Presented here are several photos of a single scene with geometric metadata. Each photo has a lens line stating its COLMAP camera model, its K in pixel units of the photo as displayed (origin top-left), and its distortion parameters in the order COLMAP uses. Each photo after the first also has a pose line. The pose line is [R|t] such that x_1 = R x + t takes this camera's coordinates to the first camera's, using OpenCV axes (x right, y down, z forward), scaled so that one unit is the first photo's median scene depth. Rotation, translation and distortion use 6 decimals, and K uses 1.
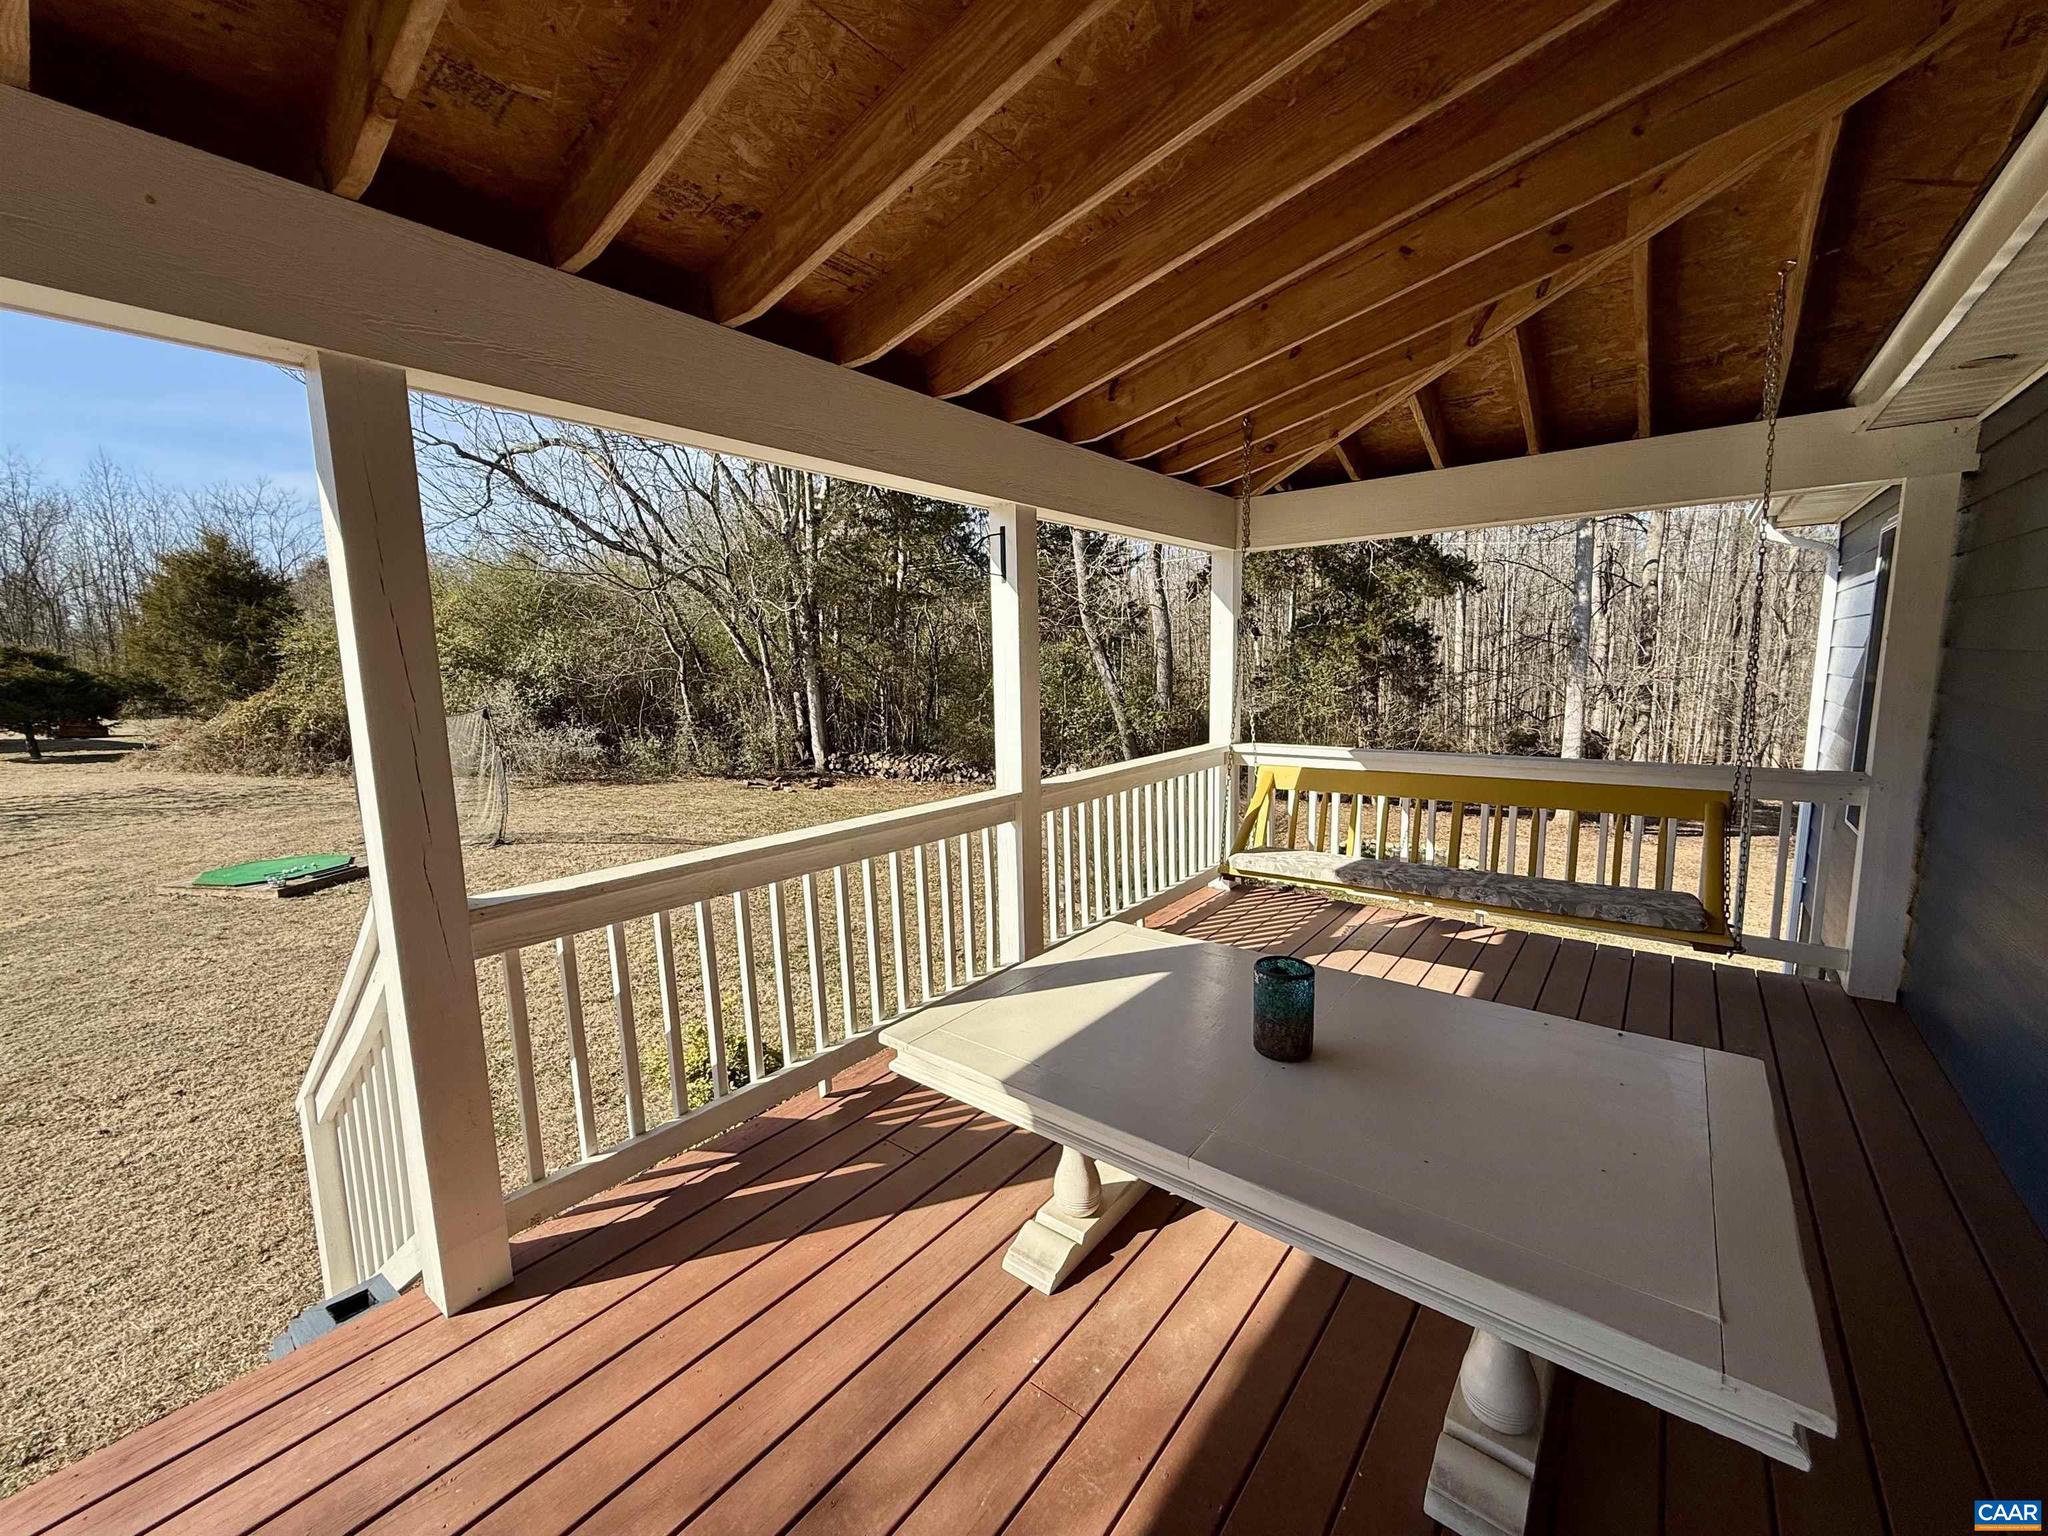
lens RADIAL K [[811.9, 0, 1017.5], [0, 811.9, 769.2], [0, 0, 1]] dist [-0.000051, -0.000061]
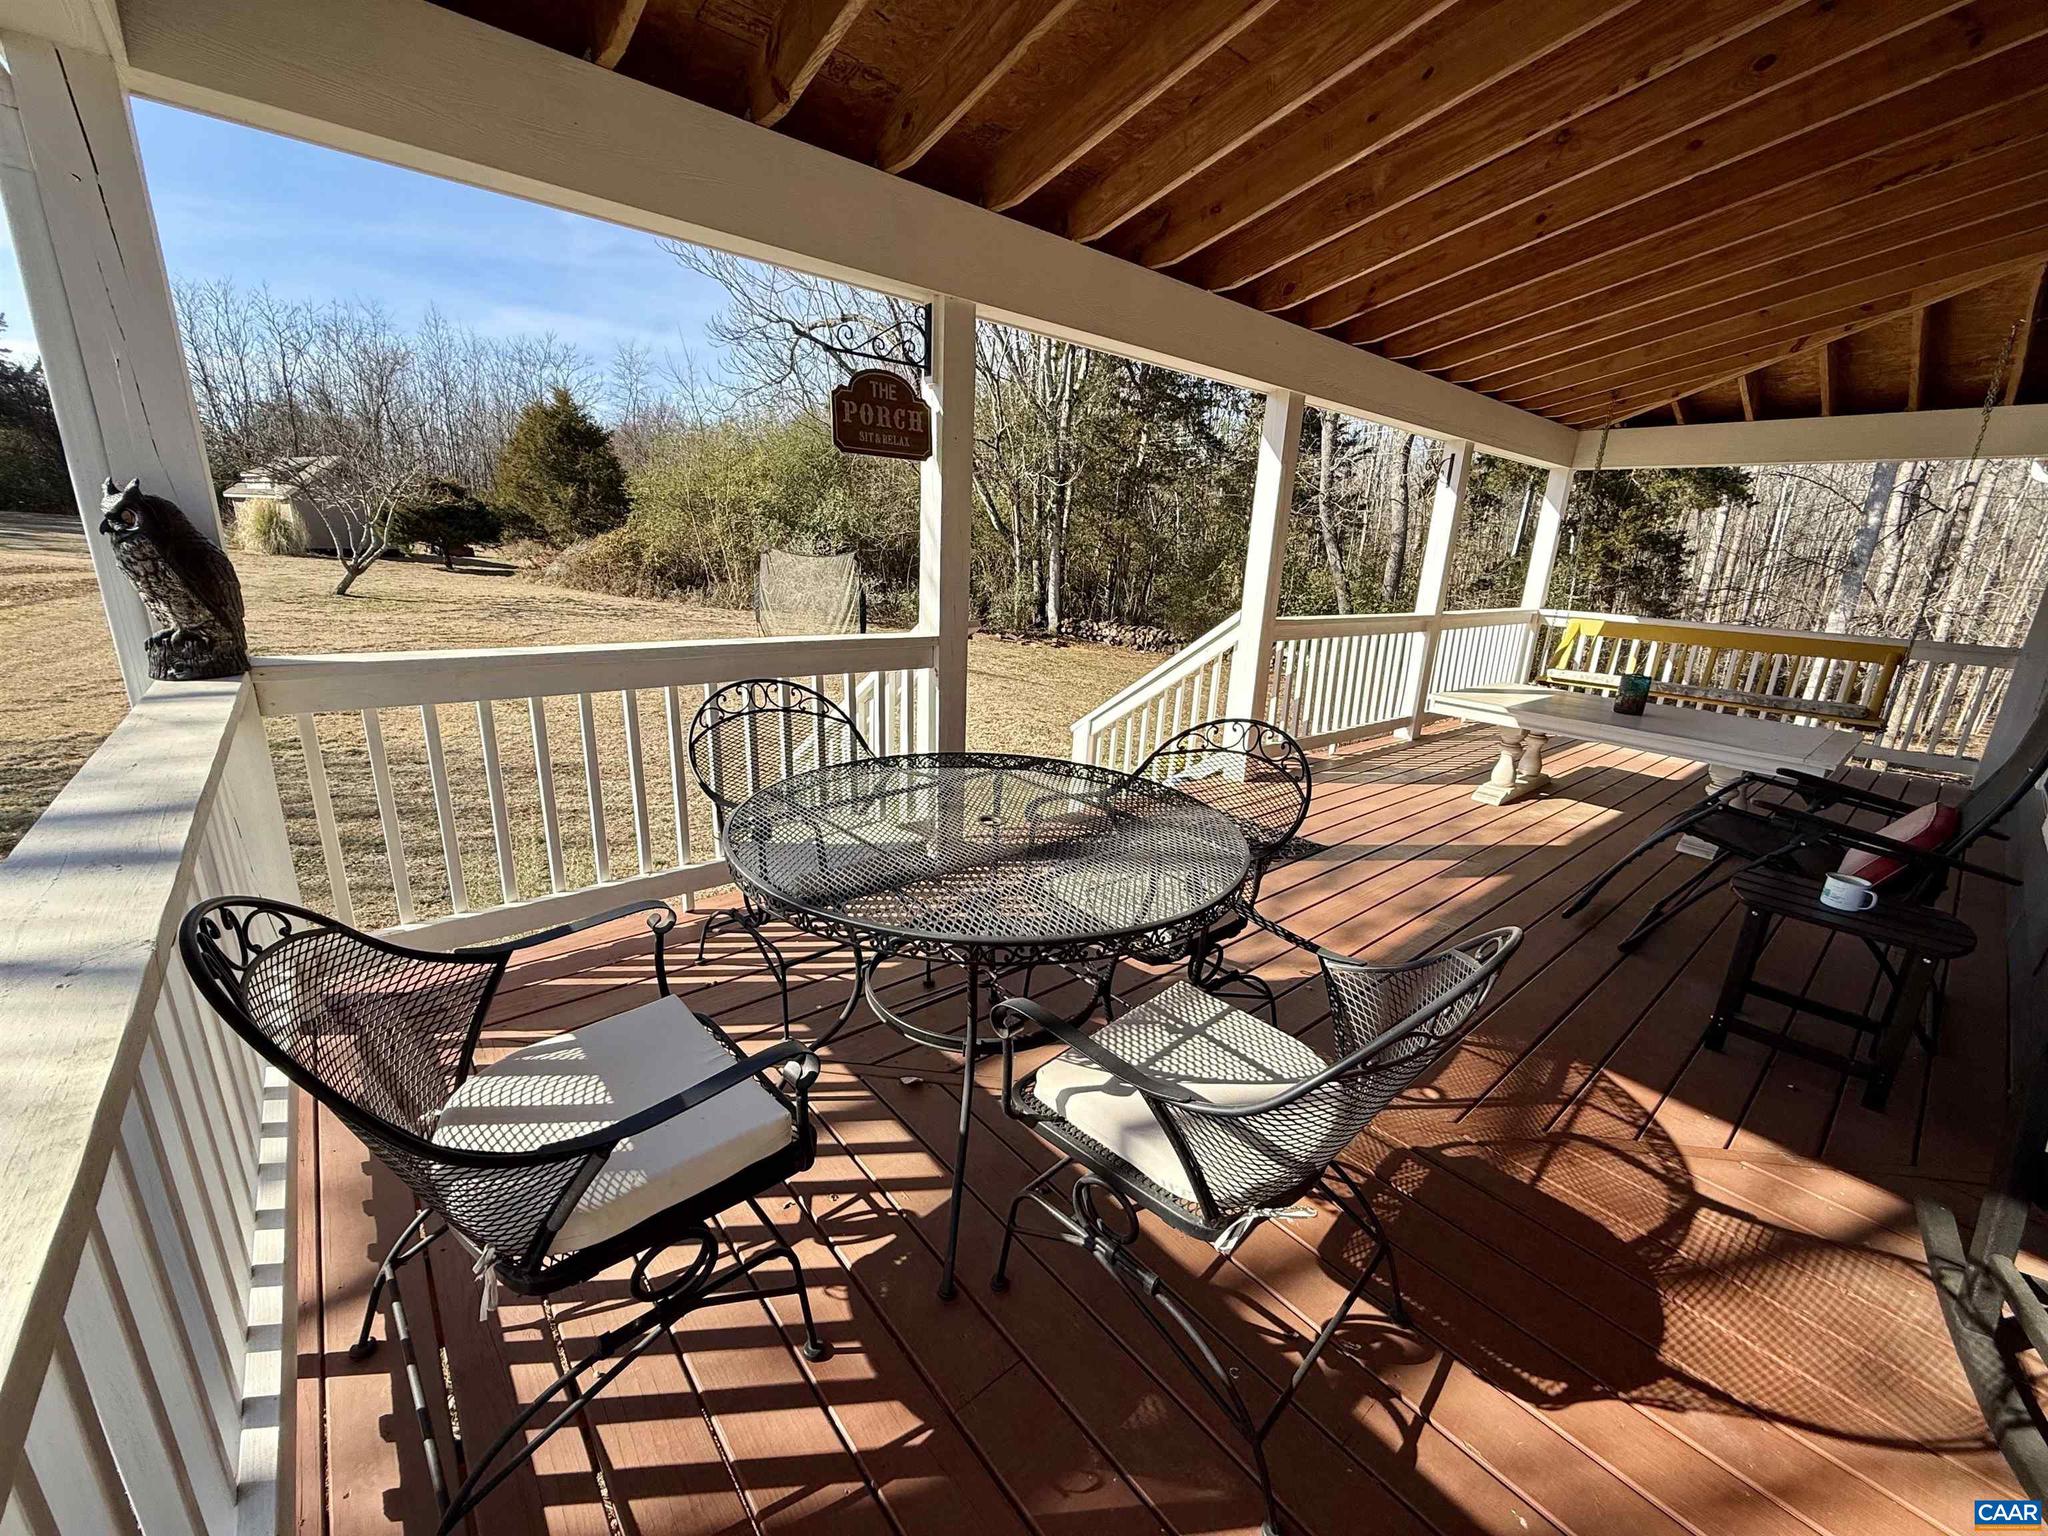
lens RADIAL K [[811.9, 0, 1017.6], [0, 811.9, 765.6], [0, 0, 1]] dist [-0.000051, -0.000061]
pose [[0.978709, 0.116642, -0.168891, -0.085809], [-0.092815, 0.985404, 0.142702, 0.029106], [0.183071, -0.123988, 0.975250, -0.140739]]
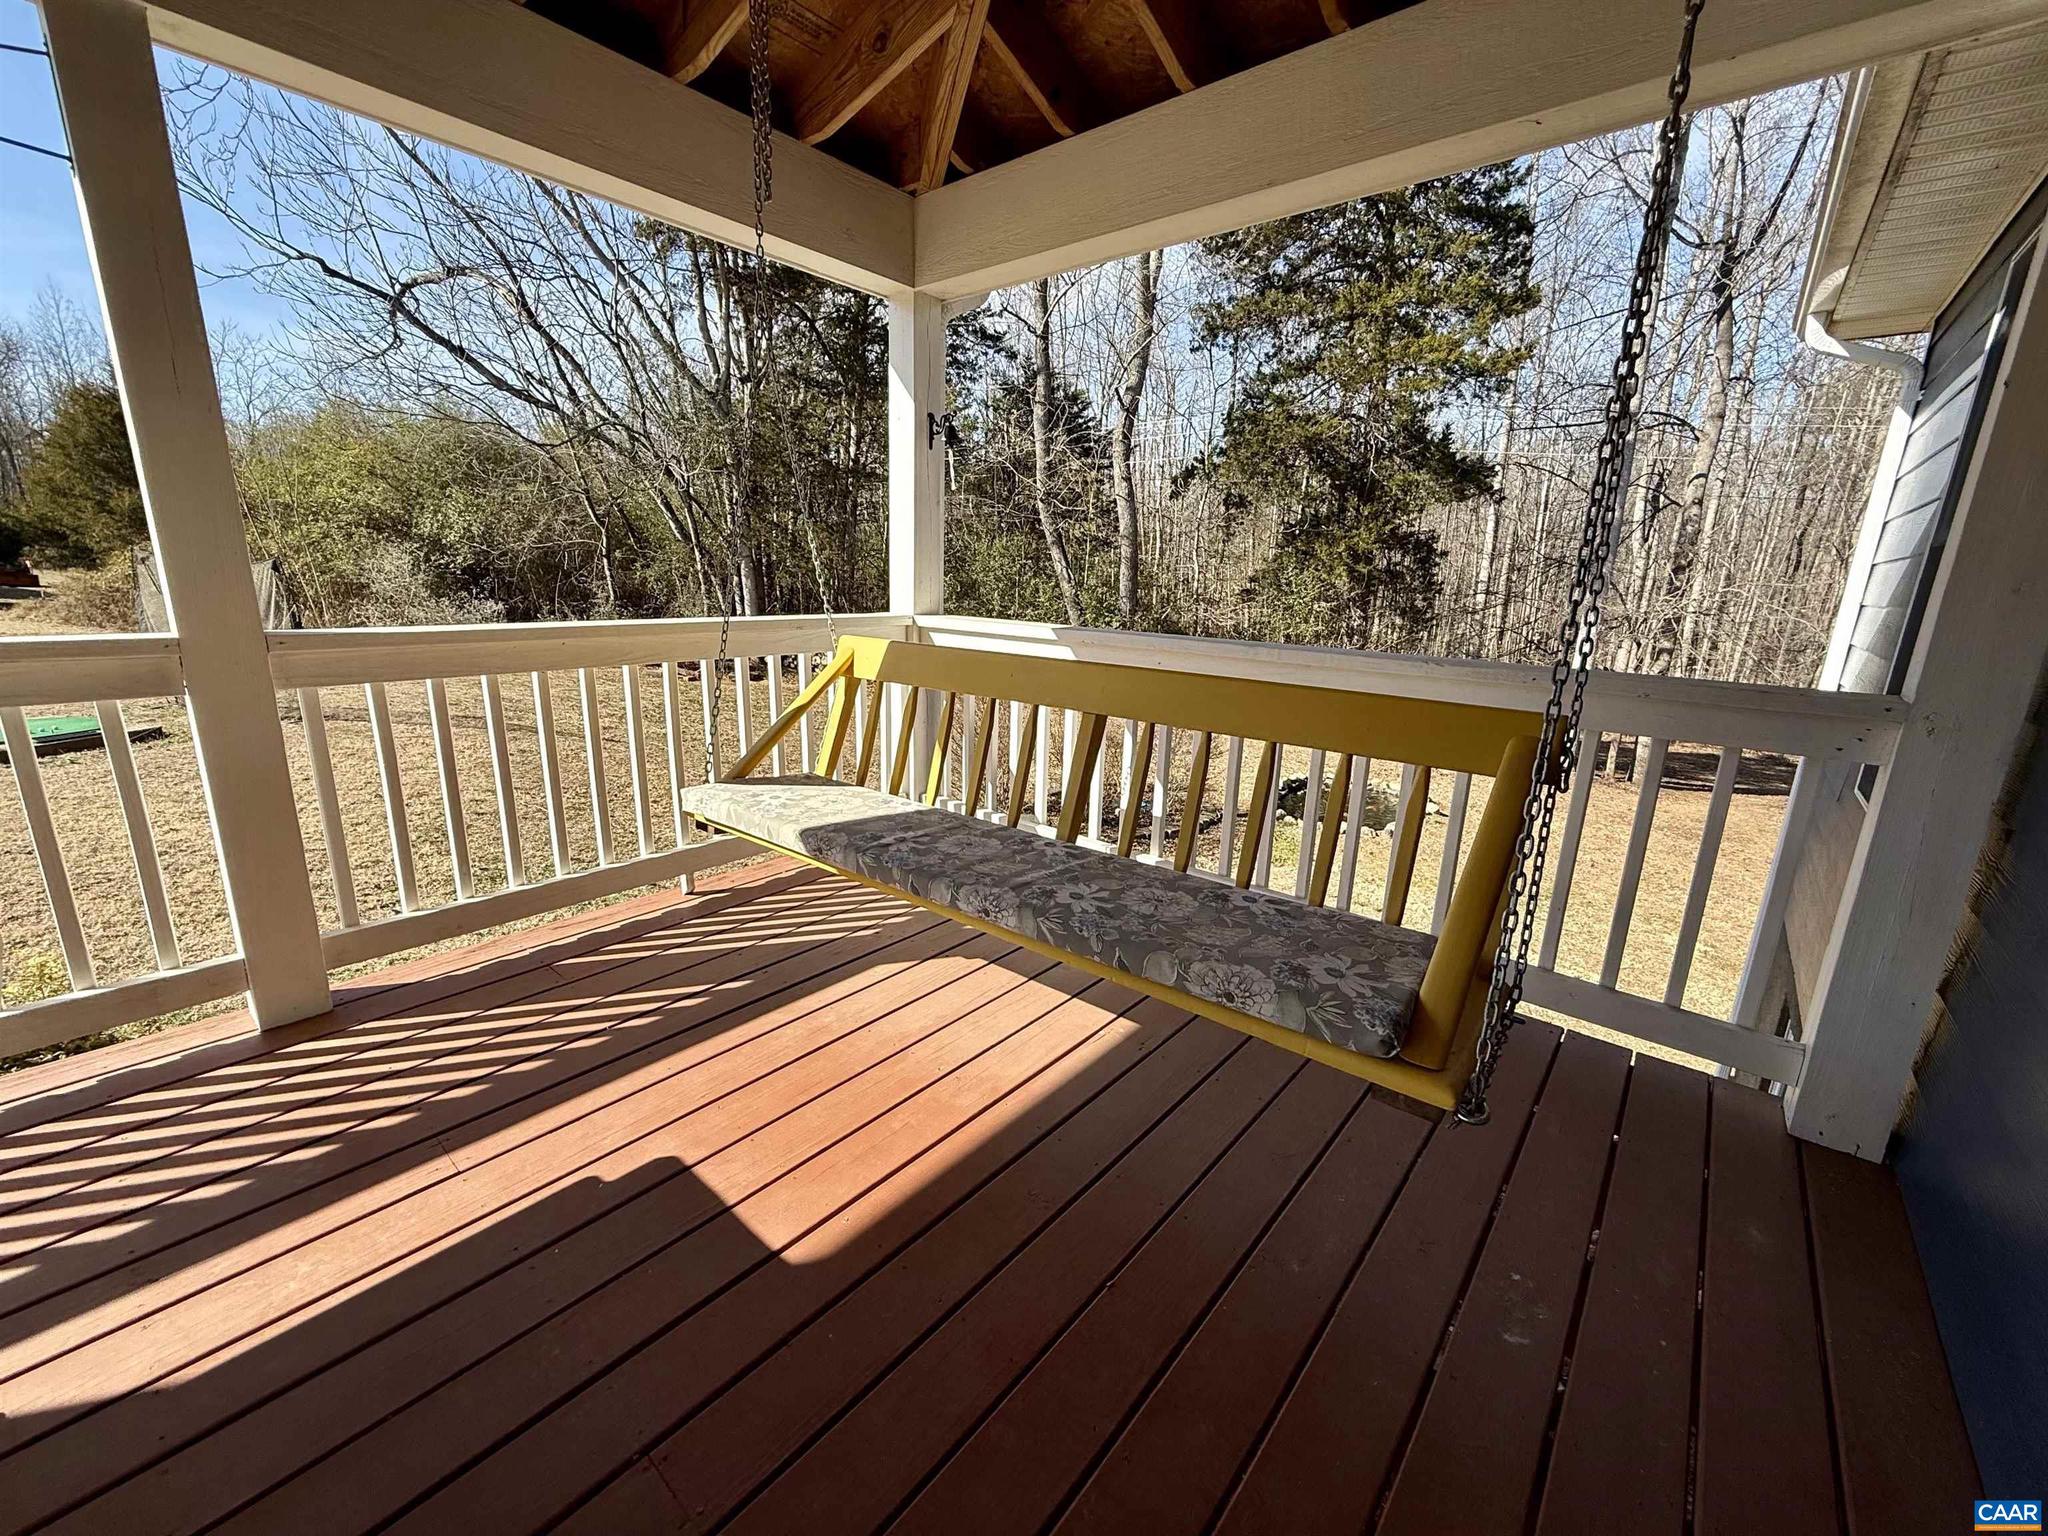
lens RADIAL K [[811.9, 0, 1018.6], [0, 811.9, 766.6], [0, 0, 1]] dist [-0.000051, -0.000061]
pose [[0.997958, 0.060639, -0.020094, 0.088722], [-0.058206, 0.992755, 0.105116, 0.004131], [0.026323, -0.103732, 0.994257, 0.083529]]
